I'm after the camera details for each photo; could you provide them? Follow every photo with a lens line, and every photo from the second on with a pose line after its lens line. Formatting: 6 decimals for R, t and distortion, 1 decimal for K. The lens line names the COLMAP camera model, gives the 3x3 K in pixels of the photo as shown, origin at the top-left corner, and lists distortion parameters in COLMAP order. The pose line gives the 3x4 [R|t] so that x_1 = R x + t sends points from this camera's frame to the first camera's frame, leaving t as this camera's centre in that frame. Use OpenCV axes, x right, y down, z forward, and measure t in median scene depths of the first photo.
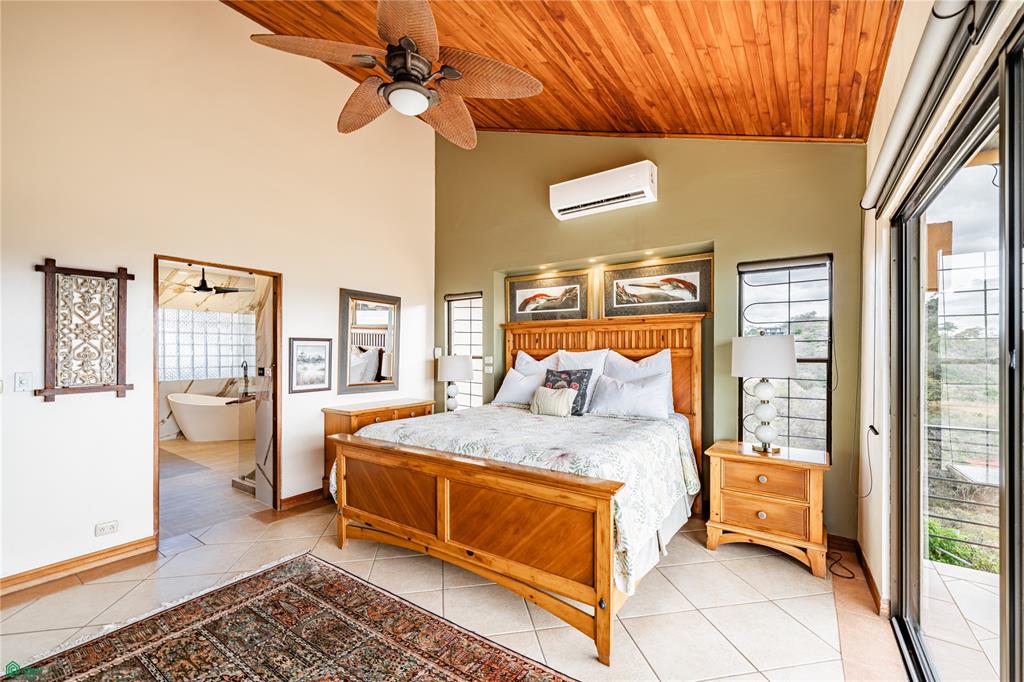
lens RADIAL K [[421.3, 0, 509.4], [0, 421.3, 351.8], [0, 0, 1]] dist [0.001020, 0.000134]
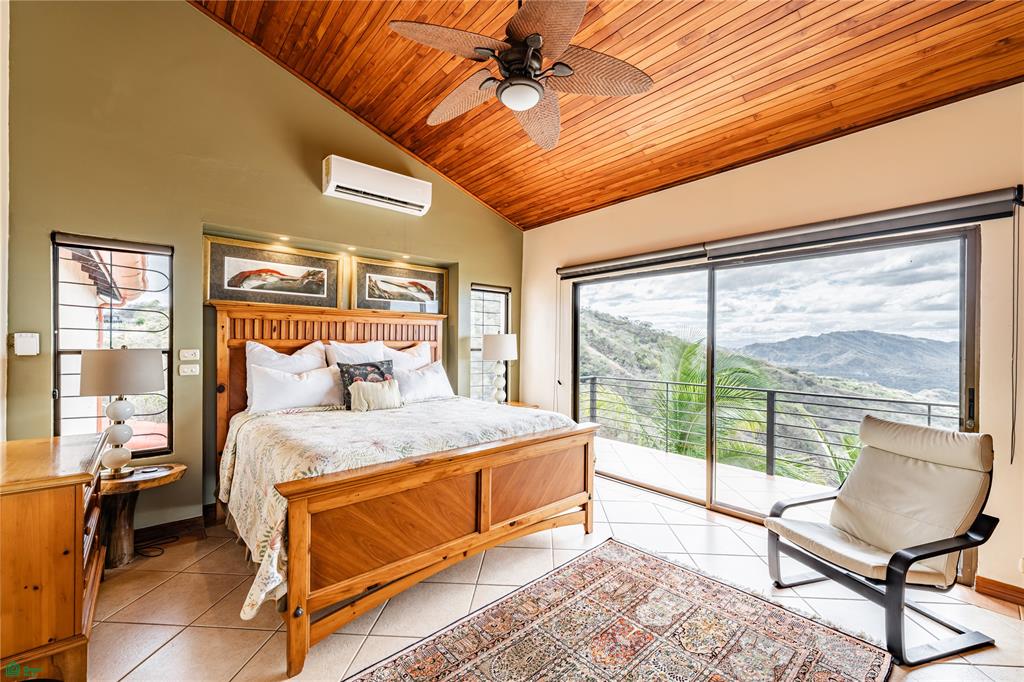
lens RADIAL K [[421.3, 0, 509.4], [0, 421.3, 351.8], [0, 0, 1]] dist [0.001020, 0.000134]
pose [[0.233935, -0.015062, 0.972135, -0.669267], [-0.006068, 0.999838, 0.016951, 0.000758], [-0.972233, -0.009864, 0.233806, 0.426549]]
